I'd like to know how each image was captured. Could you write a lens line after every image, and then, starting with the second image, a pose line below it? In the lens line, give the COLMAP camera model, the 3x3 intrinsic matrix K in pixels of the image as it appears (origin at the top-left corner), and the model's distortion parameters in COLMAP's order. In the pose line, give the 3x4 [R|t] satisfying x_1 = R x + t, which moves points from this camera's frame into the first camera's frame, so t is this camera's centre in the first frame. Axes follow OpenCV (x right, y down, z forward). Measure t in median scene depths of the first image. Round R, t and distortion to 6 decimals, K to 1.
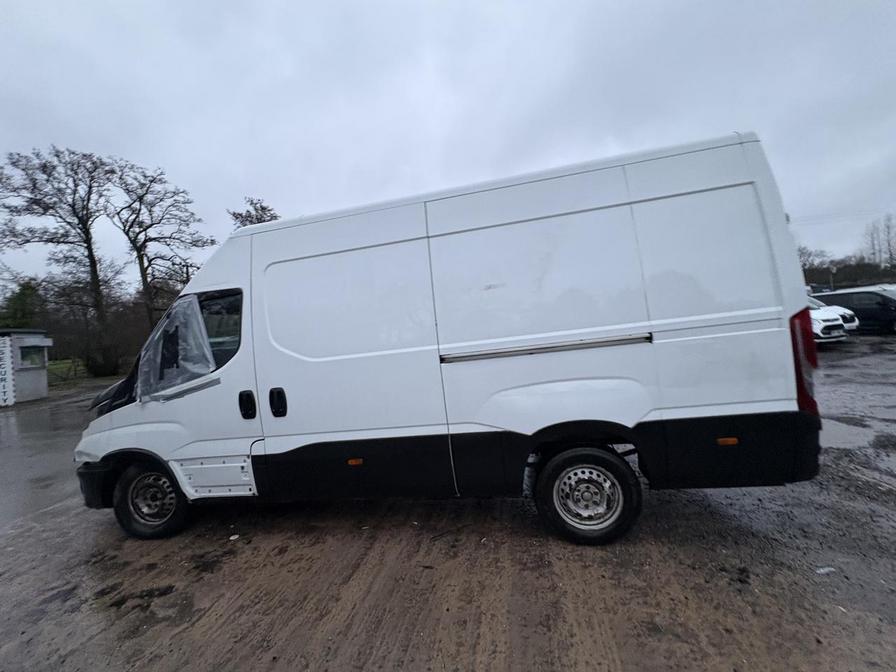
lens RADIAL K [[357.9, 0, 448.0], [0, 357.9, 336.0], [0, 0, 1]] dist [0.000394, 0.000265]
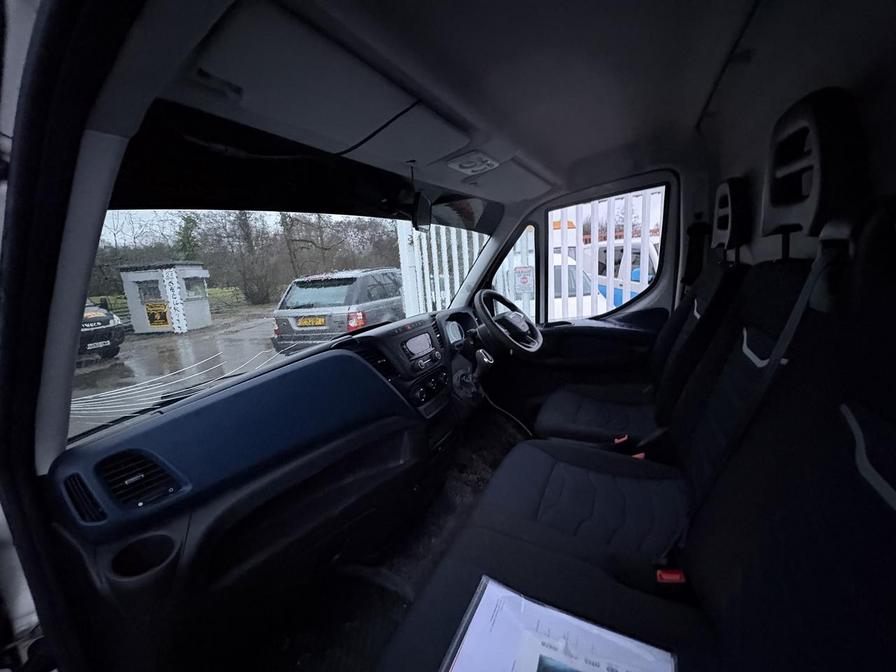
lens RADIAL K [[358.2, 0, 448.0], [0, 358.2, 336.0], [0, 0, 1]] dist [0.010940, -0.000072]
pose [[0.953973, 0.053538, -0.295074, -0.081946], [0.005939, 0.980370, 0.197080, -0.004894], [0.299833, -0.189761, 0.934928, 0.132623]]
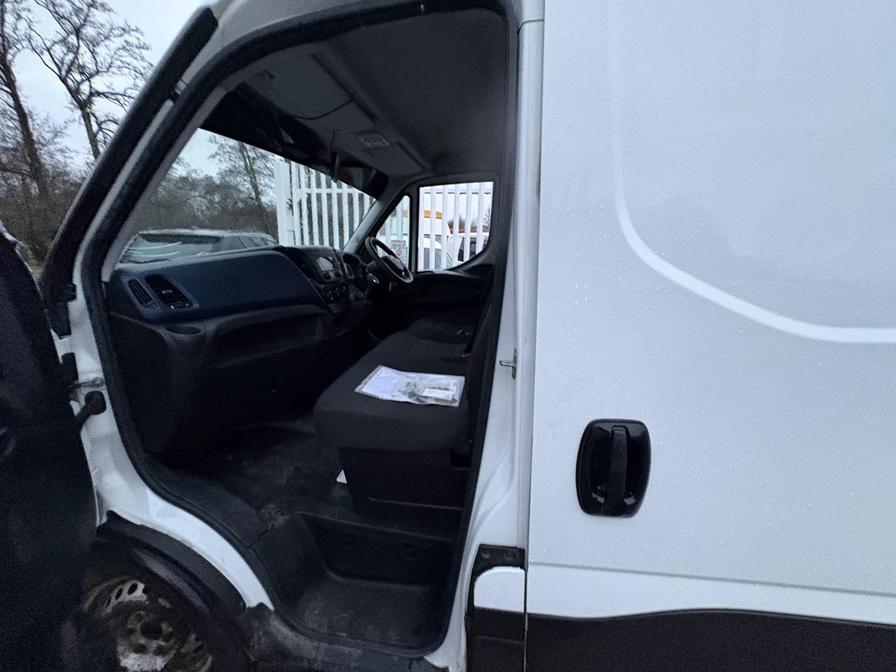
lens RADIAL K [[357.9, 0, 448.0], [0, 357.9, 336.0], [0, 0, 1]] dist [0.000394, 0.000265]
pose [[0.994356, 0.085493, 0.062822, -0.079813], [-0.096907, 0.972924, 0.209830, 0.005585], [-0.043182, -0.214734, 0.975717, 0.097403]]
